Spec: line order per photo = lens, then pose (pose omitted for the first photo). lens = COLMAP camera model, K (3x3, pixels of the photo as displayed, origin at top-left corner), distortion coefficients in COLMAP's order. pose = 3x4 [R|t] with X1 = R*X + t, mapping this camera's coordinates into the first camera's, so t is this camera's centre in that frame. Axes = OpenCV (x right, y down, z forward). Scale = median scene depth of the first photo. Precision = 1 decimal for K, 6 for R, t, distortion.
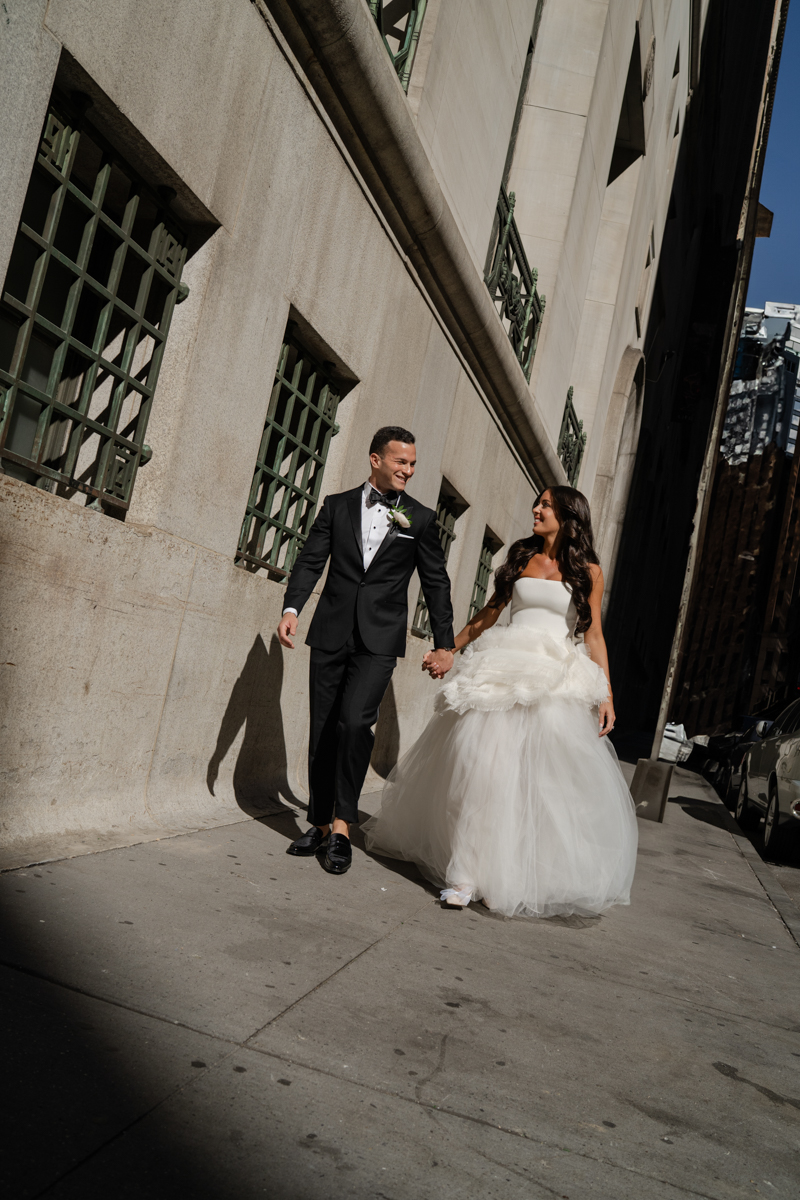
lens RADIAL K [[1163.7, 0, 401.0], [0, 1163.7, 615.0], [0, 0, 1]] dist [-0.117152, 0.152741]
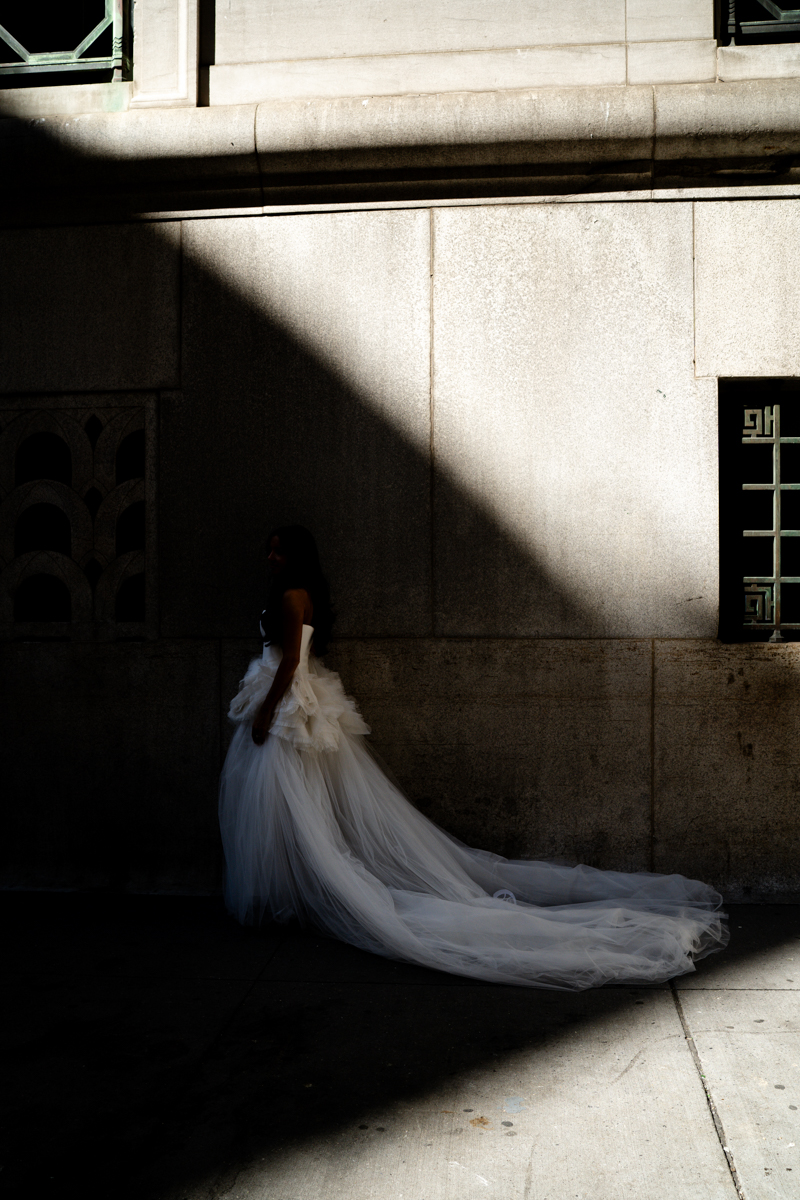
lens RADIAL K [[1163.7, 0, 401.0], [0, 1163.7, 615.0], [0, 0, 1]] dist [-0.117152, 0.152741]
pose [[0.132409, -0.193526, -0.972119, 0.851221], [0.089961, 0.979053, -0.182654, 0.060574], [0.987104, -0.063268, 0.147045, 0.222949]]
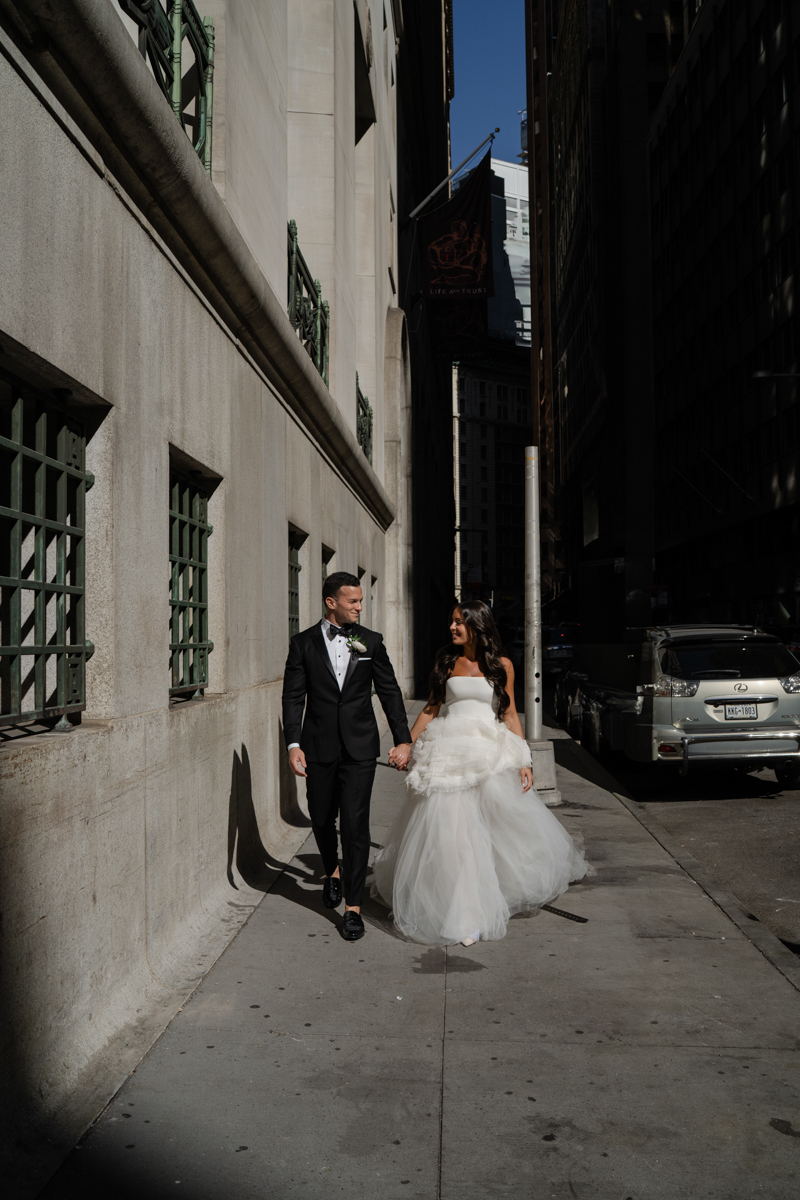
lens RADIAL K [[1163.7, 0, 401.0], [0, 1163.7, 615.0], [0, 0, 1]] dist [-0.117152, 0.152741]
pose [[0.961881, -0.203232, 0.182982, -0.136207], [0.191661, 0.978274, 0.079031, -0.193672], [-0.195068, -0.040948, 0.979935, -0.030497]]
